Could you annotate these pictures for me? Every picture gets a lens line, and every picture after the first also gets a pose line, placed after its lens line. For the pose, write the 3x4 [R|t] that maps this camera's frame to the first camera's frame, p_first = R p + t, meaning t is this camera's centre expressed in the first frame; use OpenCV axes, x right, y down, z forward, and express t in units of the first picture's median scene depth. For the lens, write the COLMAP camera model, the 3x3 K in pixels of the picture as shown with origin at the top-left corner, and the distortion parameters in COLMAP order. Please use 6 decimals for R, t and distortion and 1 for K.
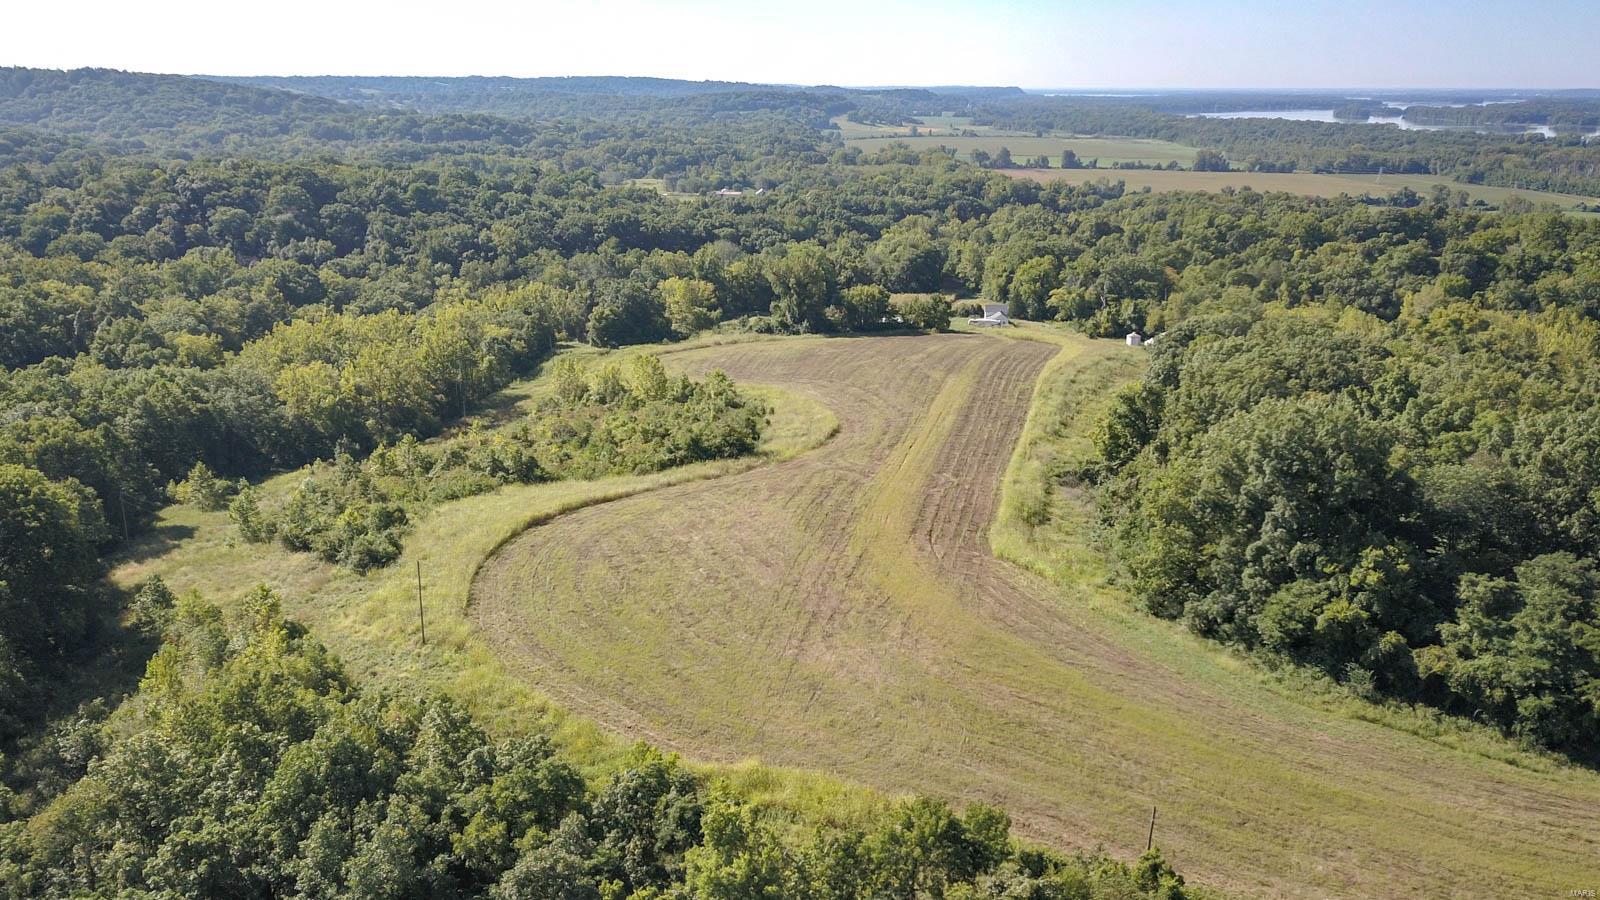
lens RADIAL K [[1265.7, 0, 800.0], [0, 1265.7, 450.0], [0, 0, 1]] dist [0.021914, -0.008487]
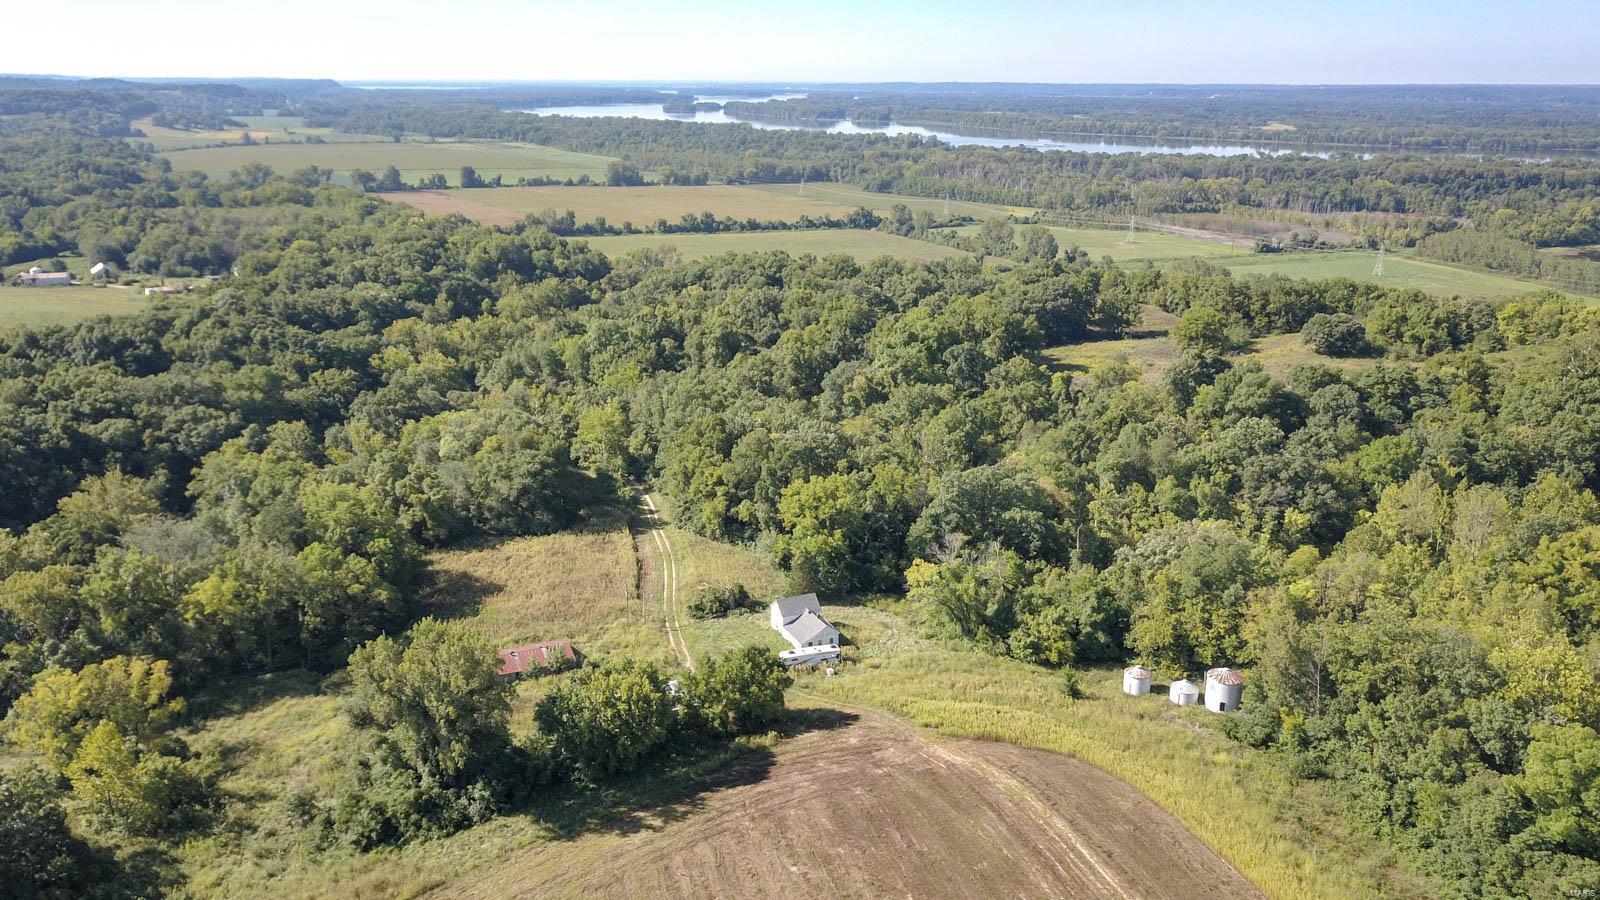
lens RADIAL K [[1262.5, 0, 792.4], [0, 1262.5, 449.9], [0, 0, 1]] dist [0.000796, -0.001130]
pose [[0.874385, -0.134162, 0.466318, -0.025979], [0.130488, 0.990629, 0.040335, -0.067516], [-0.467359, 0.025581, 0.883697, 0.190143]]
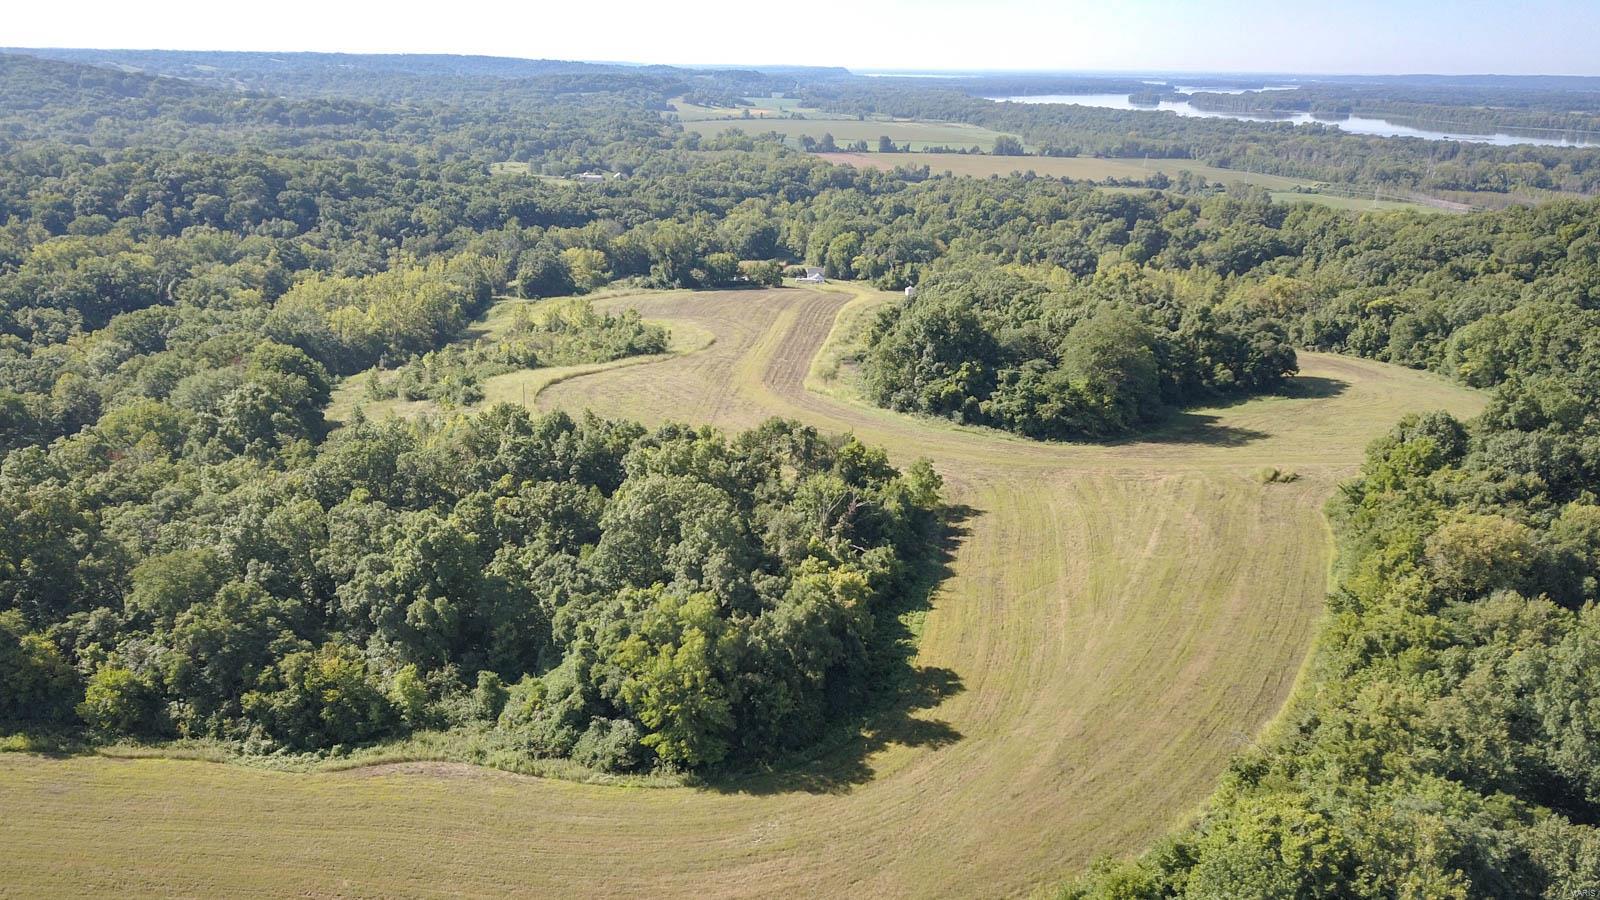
lens RADIAL K [[1238.4, 0, 788.2], [0, 1238.4, 447.6], [0, 0, 1]] dist [0.015696, -0.006478]
pose [[0.992697, -0.024023, 0.118221, -0.012547], [0.021464, 0.999508, 0.022871, 0.016577], [-0.118713, -0.020167, 0.992724, -0.111661]]
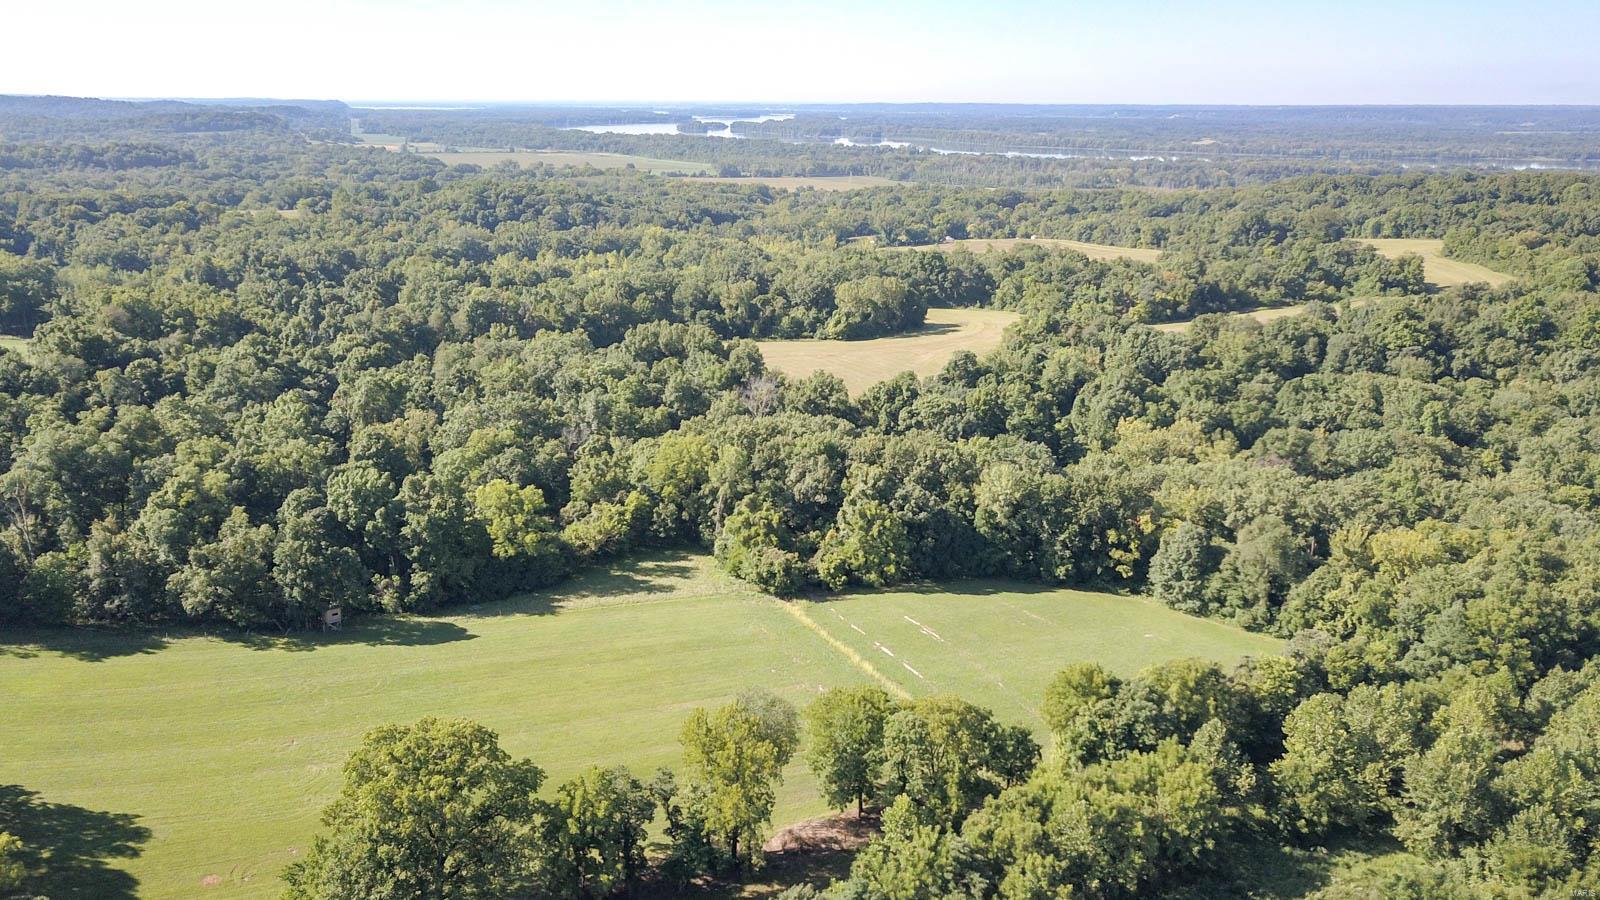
lens RADIAL K [[1283.6, 0, 803.0], [0, 1283.6, 450.3], [0, 0, 1]] dist [0.009591, -0.009515]
pose [[0.859641, -0.131973, 0.493560, -0.422909], [0.137345, 0.990194, 0.025553, 0.059969], [-0.492092, 0.045821, 0.869337, -0.286735]]
